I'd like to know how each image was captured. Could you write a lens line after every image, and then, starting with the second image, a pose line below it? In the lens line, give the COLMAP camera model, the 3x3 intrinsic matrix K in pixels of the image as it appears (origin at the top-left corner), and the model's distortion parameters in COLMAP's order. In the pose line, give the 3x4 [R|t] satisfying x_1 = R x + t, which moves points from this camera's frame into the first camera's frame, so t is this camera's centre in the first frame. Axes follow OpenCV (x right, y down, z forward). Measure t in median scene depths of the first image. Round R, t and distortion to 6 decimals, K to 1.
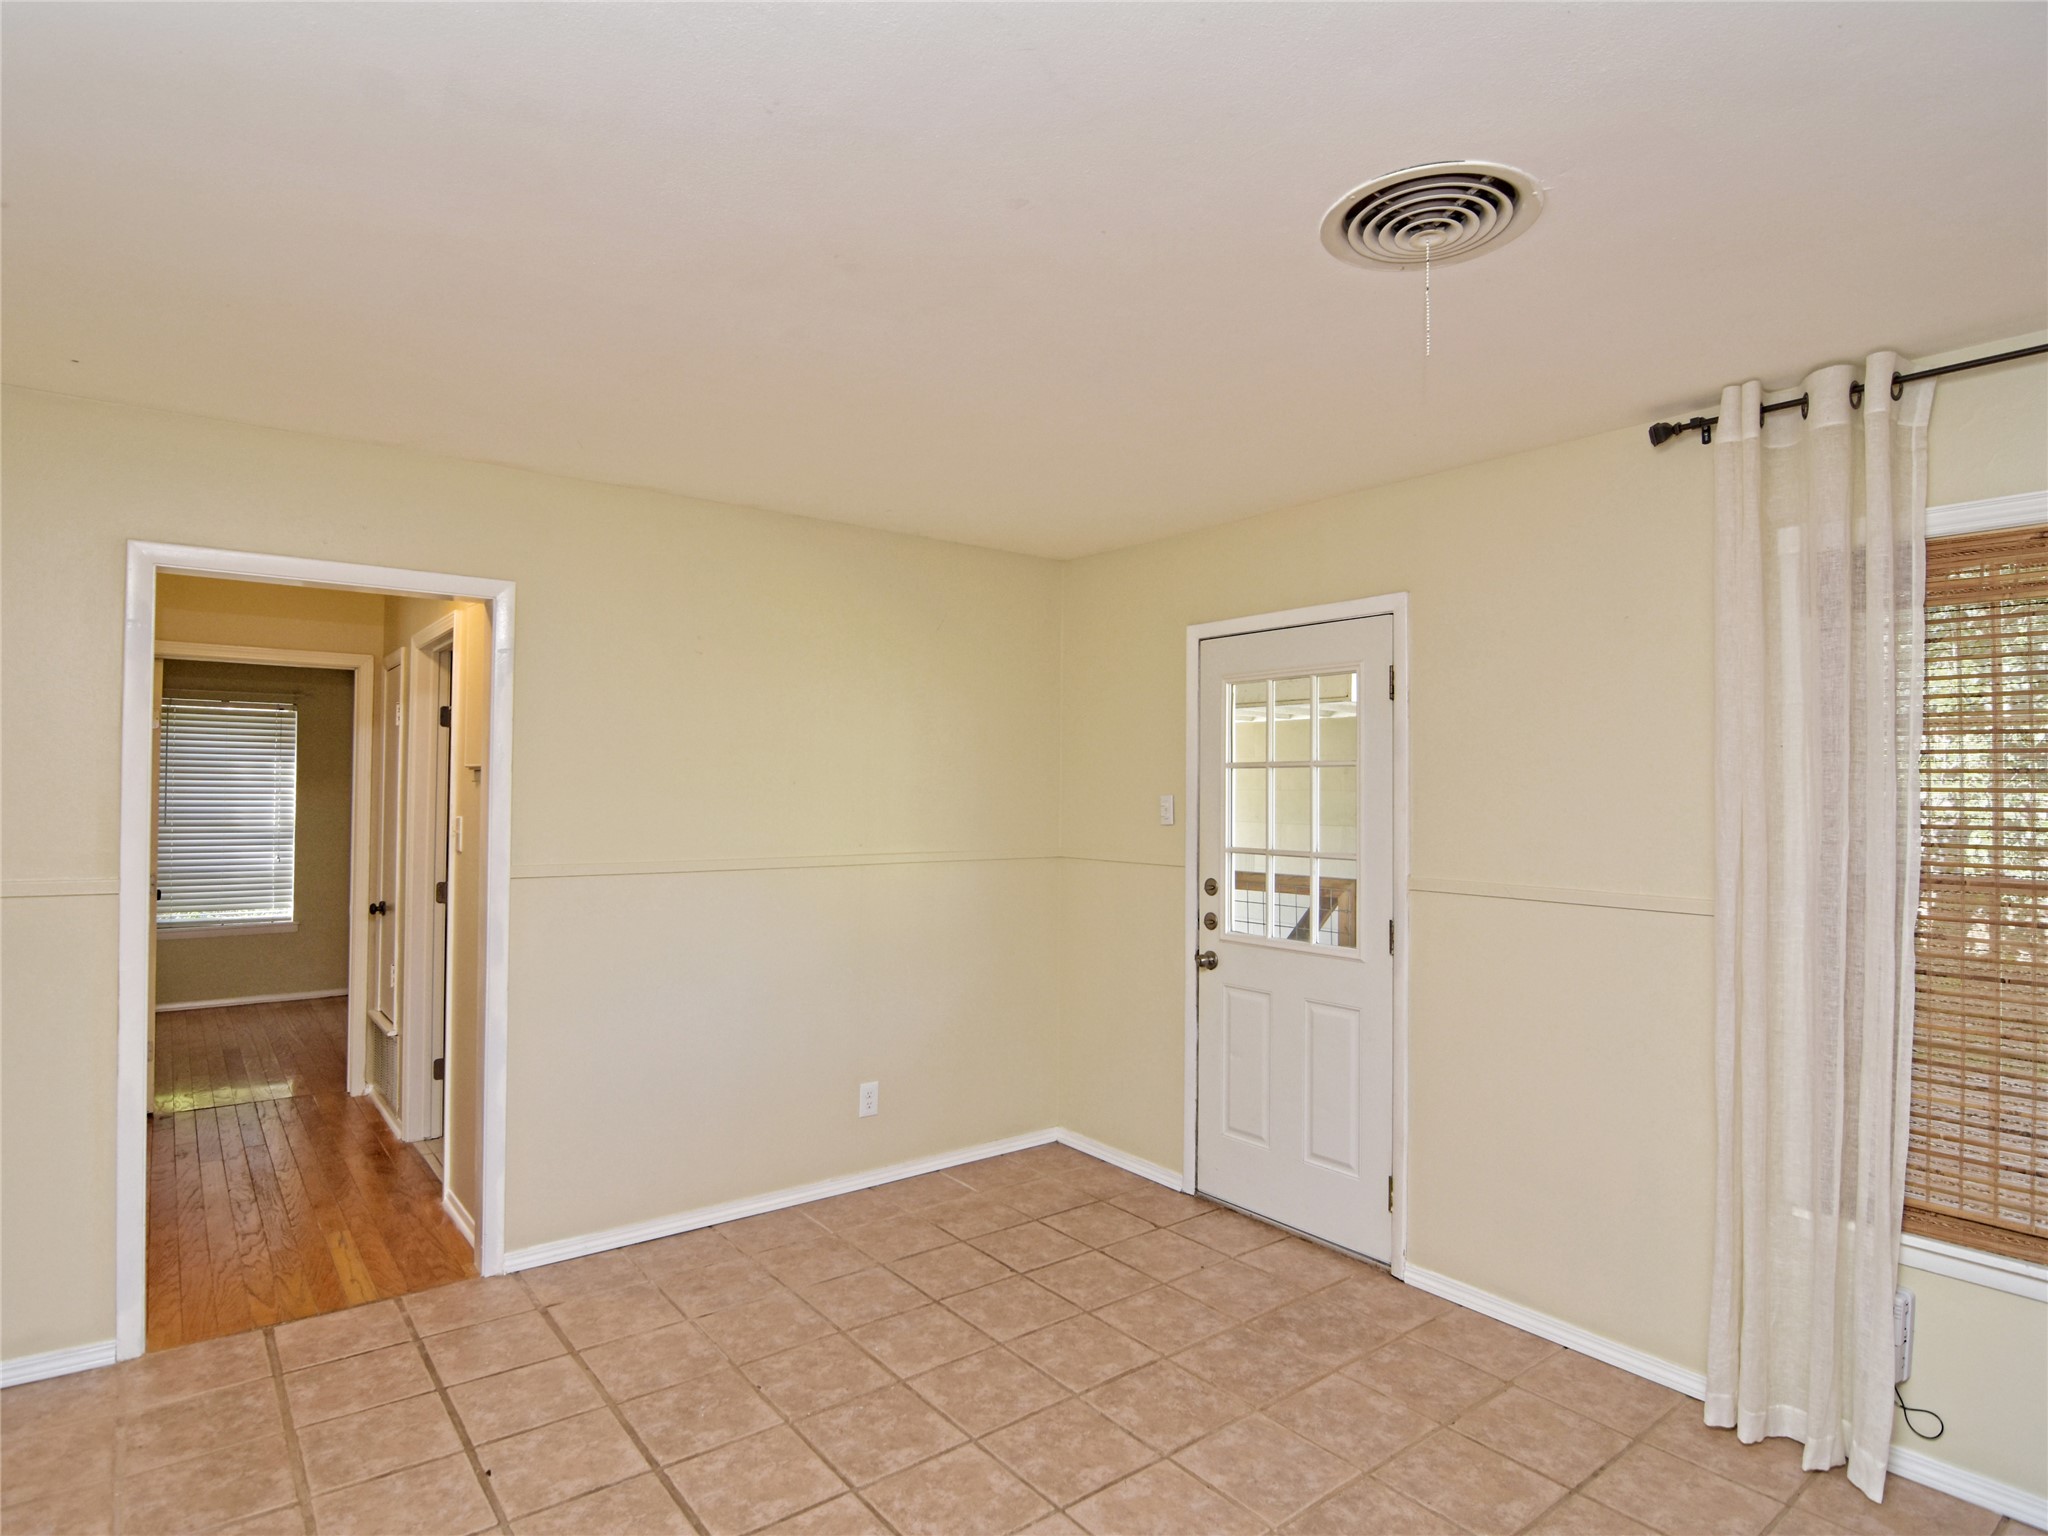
lens RADIAL K [[1105.2, 0, 1019.4], [0, 1105.2, 757.5], [0, 0, 1]] dist [-0.007366, -0.010267]
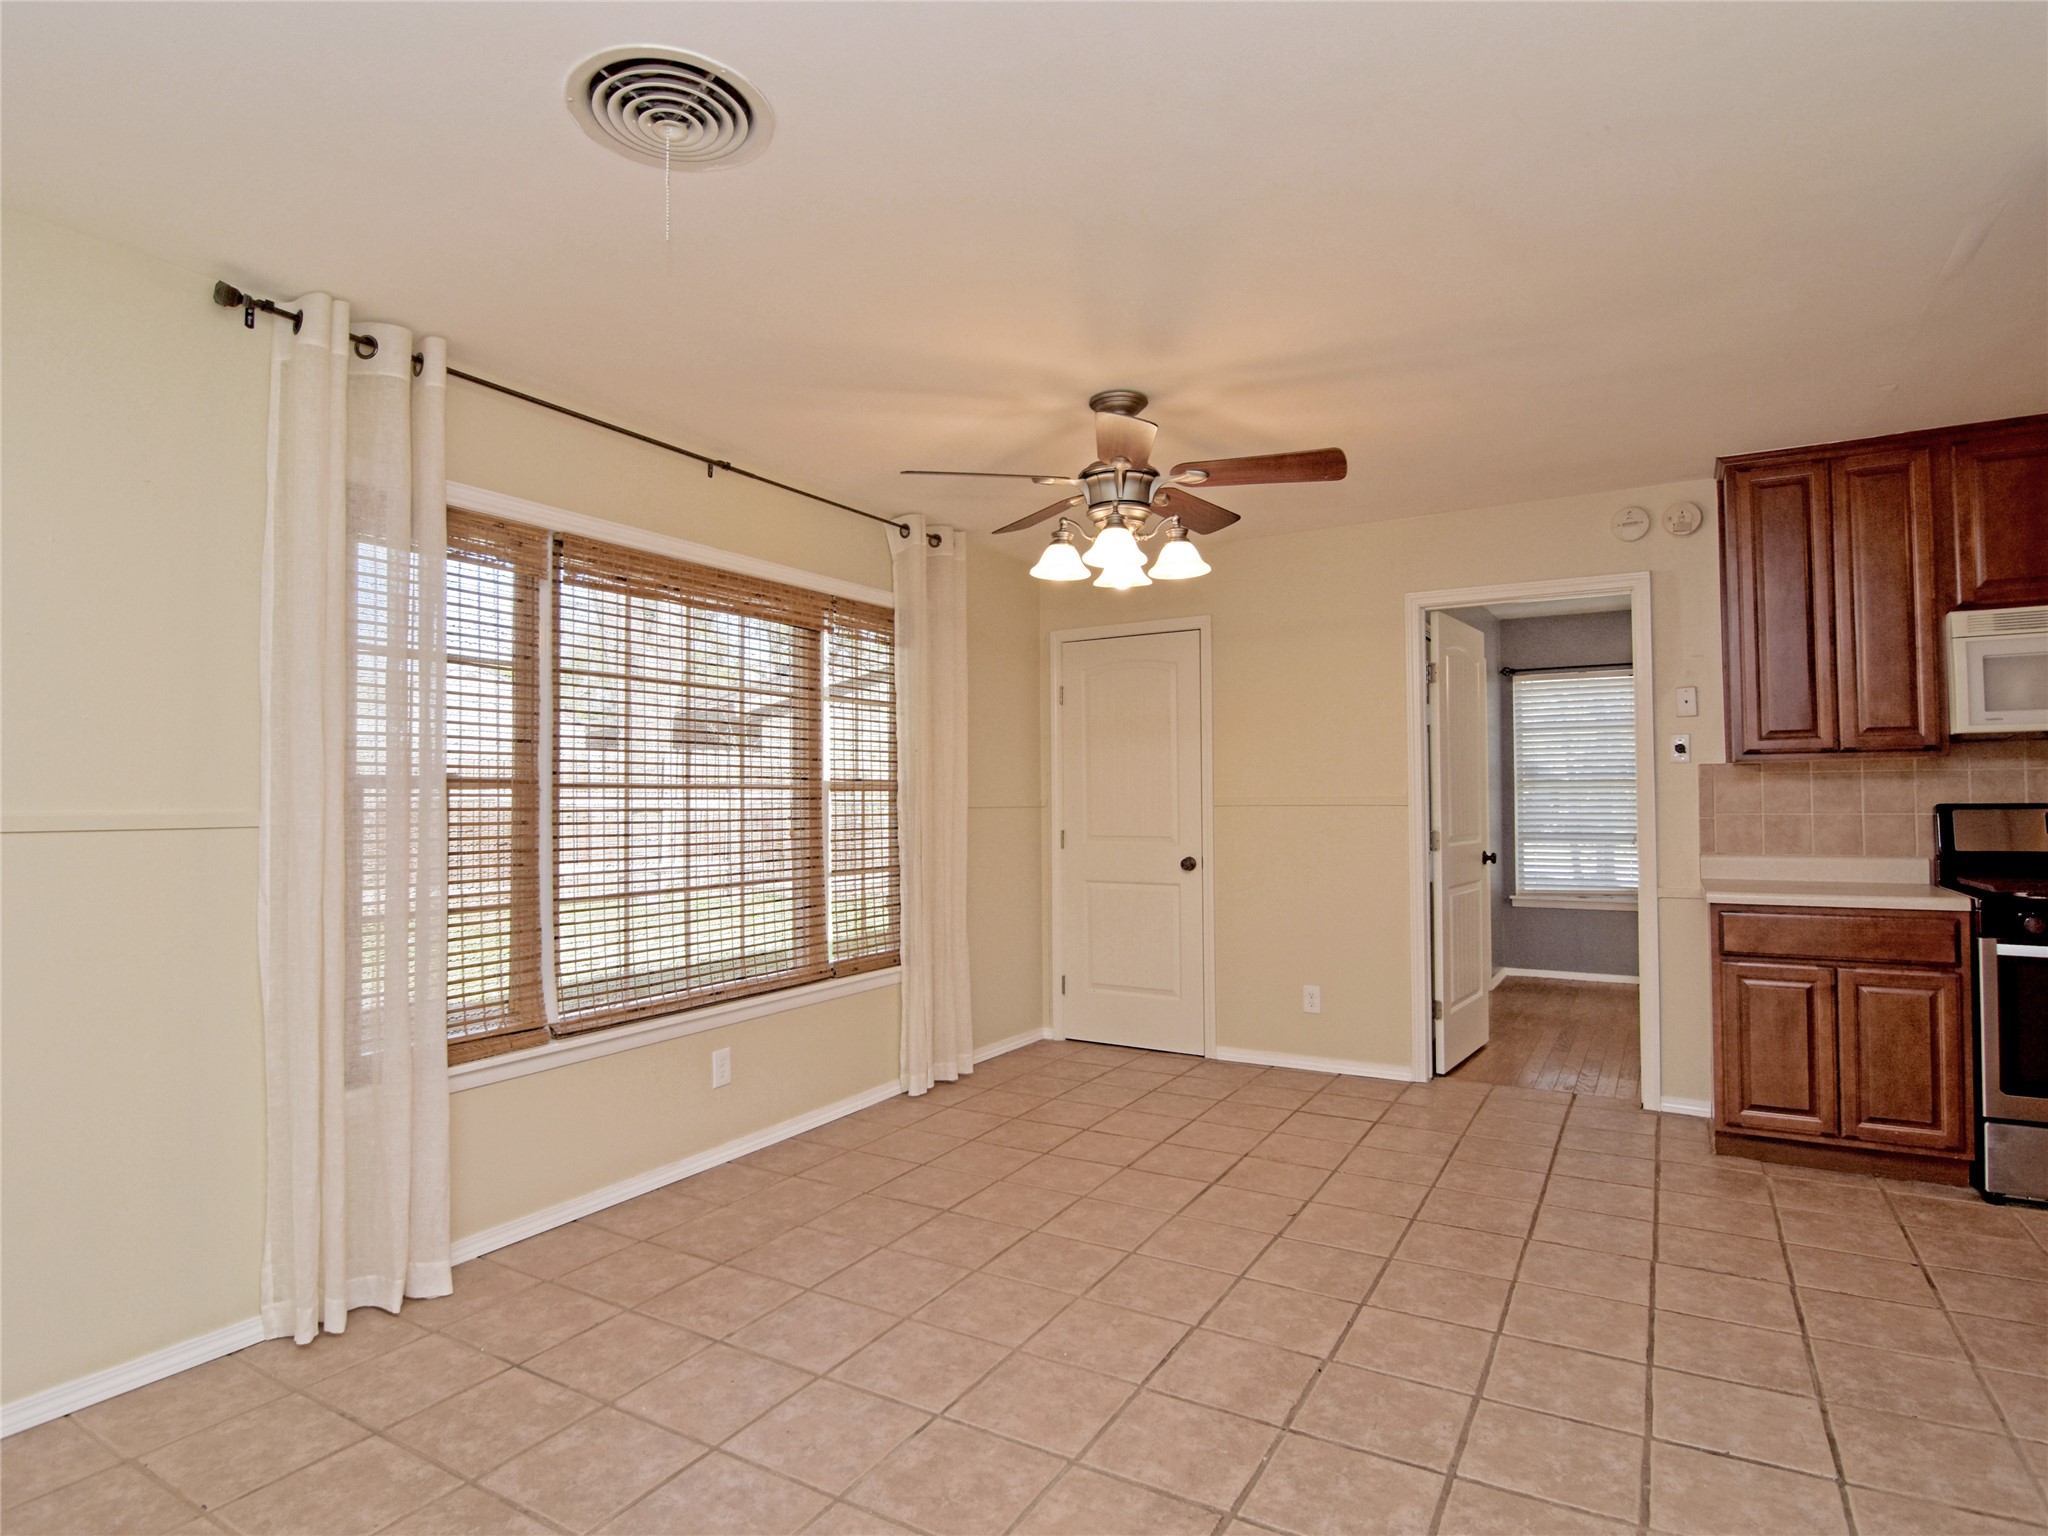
lens RADIAL K [[1105.2, 0, 1011.6], [0, 1105.2, 765.1], [0, 0, 1]] dist [-0.007366, -0.010267]
pose [[-0.358577, 0.023023, 0.933216, -0.440948], [-0.018320, 0.999330, -0.031694, 0.097770], [-0.933320, -0.028461, -0.357915, 0.664288]]
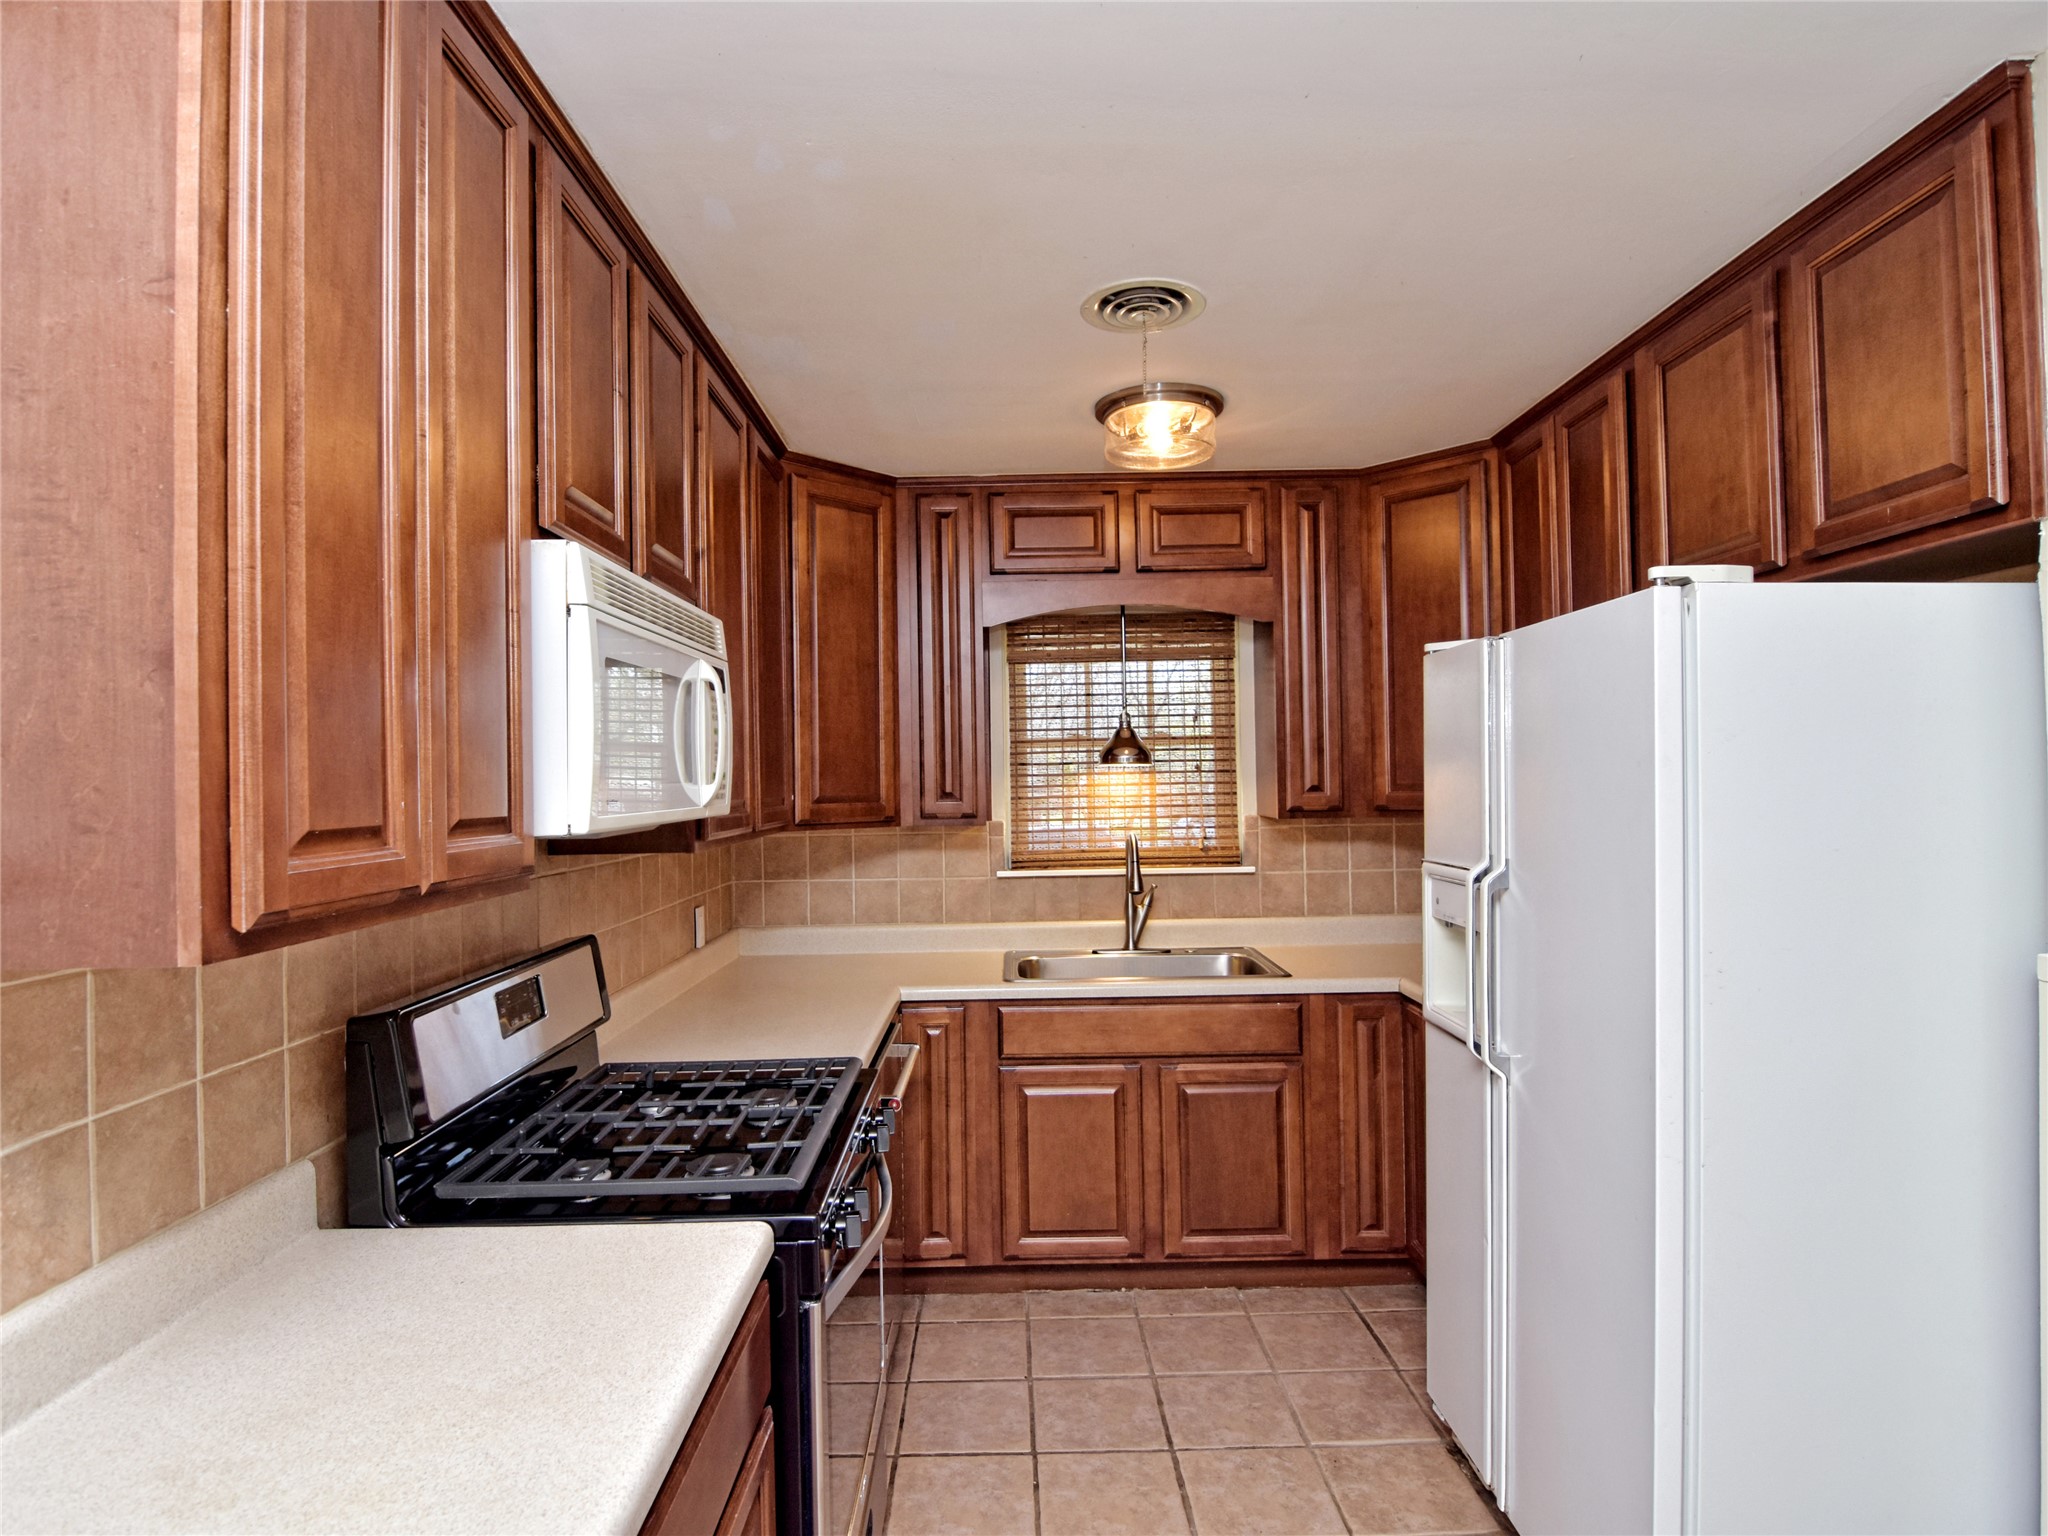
lens RADIAL K [[1105.2, 0, 1006.4], [0, 1105.2, 764.1], [0, 0, 1]] dist [-0.007366, -0.010267]
pose [[-0.612932, -0.004937, -0.790120, 0.581599], [0.035101, 0.998823, -0.033471, -0.002303], [0.789356, -0.048249, -0.612037, -0.267383]]
